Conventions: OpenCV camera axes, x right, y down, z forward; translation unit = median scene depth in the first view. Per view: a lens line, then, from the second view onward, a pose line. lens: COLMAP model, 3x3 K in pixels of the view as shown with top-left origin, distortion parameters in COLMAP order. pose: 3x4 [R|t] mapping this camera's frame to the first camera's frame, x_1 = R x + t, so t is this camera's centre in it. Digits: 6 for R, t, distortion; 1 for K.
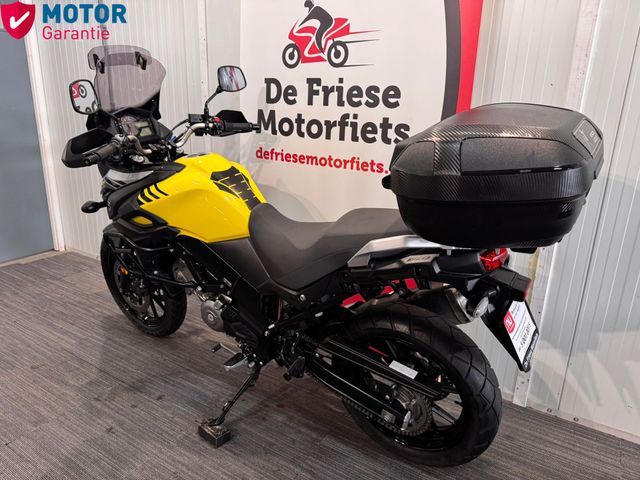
lens RADIAL K [[461.4, 0, 318.6], [0, 461.4, 237.7], [0, 0, 1]] dist [0.048387, -0.063498]
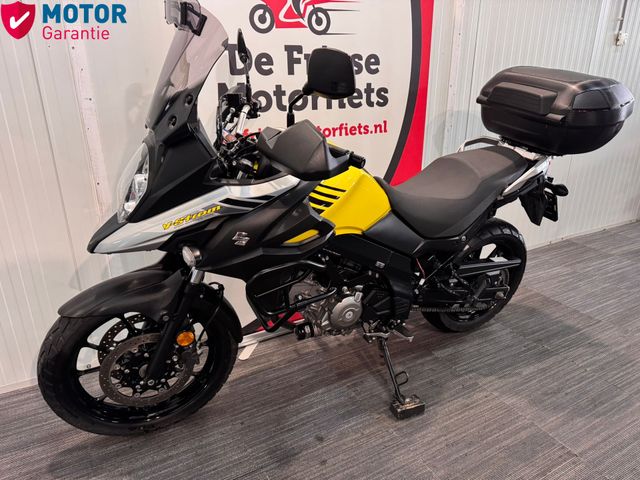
lens RADIAL K [[461.4, 0, 331.1], [0, 461.4, 236.5], [0, 0, 1]] dist [0.048387, -0.063498]
pose [[0.463438, -0.328599, 0.822951, -0.903659], [0.264191, 0.937704, 0.225642, -0.180345], [-0.845830, 0.112846, 0.521381, 0.509517]]
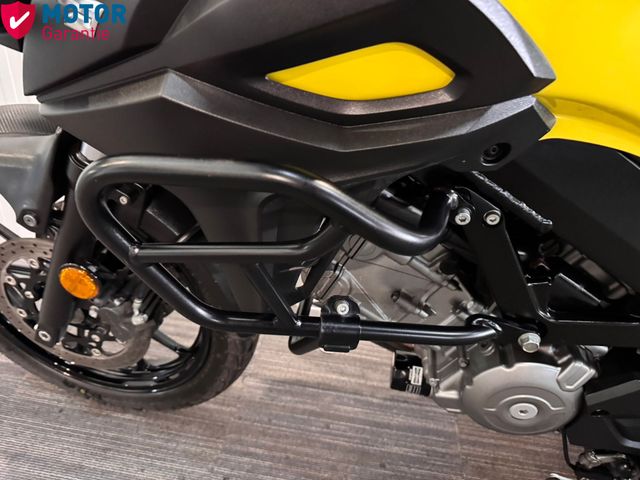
lens RADIAL K [[461.4, 0, 316.4], [0, 461.4, 240.1], [0, 0, 1]] dist [0.048387, -0.063498]
pose [[0.910669, -0.164522, 0.378966, -0.429886], [0.067982, 0.964458, 0.255341, -0.020783], [-0.407506, -0.206768, 0.889486, 0.768257]]
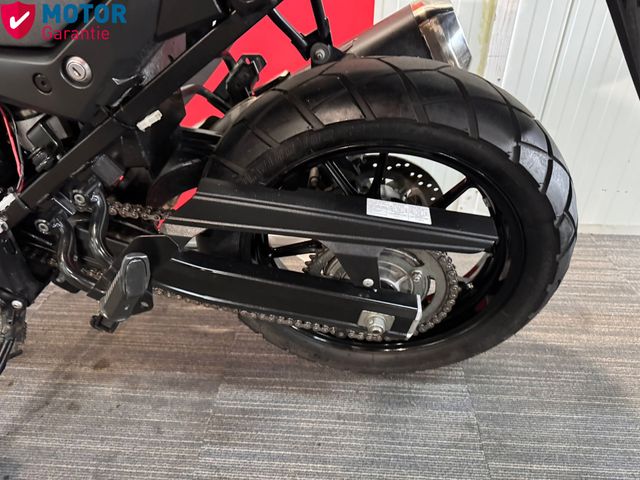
lens RADIAL K [[461.4, 0, 325.8], [0, 461.4, 248.7], [0, 0, 1]] dist [0.048387, -0.063498]
pose [[0.871493, -0.285112, 0.399013, -0.036936], [0.155946, 0.932517, 0.325718, 0.126784], [-0.464953, -0.221636, 0.857144, 0.496982]]
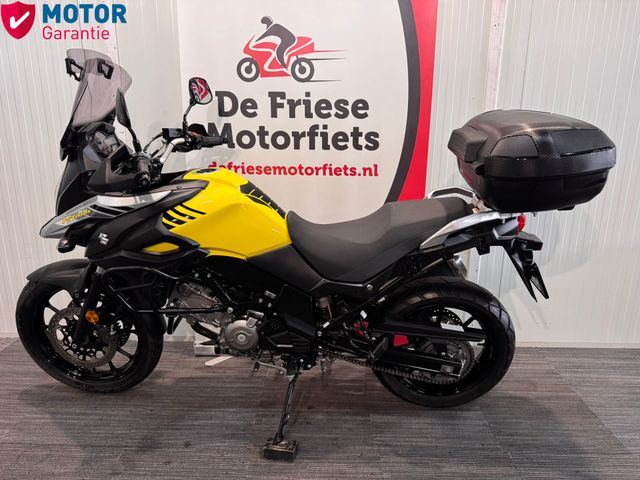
lens RADIAL K [[461.4, 0, 329.2], [0, 461.4, 241.7], [0, 0, 1]] dist [0.048387, -0.063498]
pose [[0.847974, -0.148566, 0.508791, -0.509030], [0.163811, 0.986378, 0.015005, -0.008037], [-0.504089, 0.070621, 0.860759, 0.069463]]
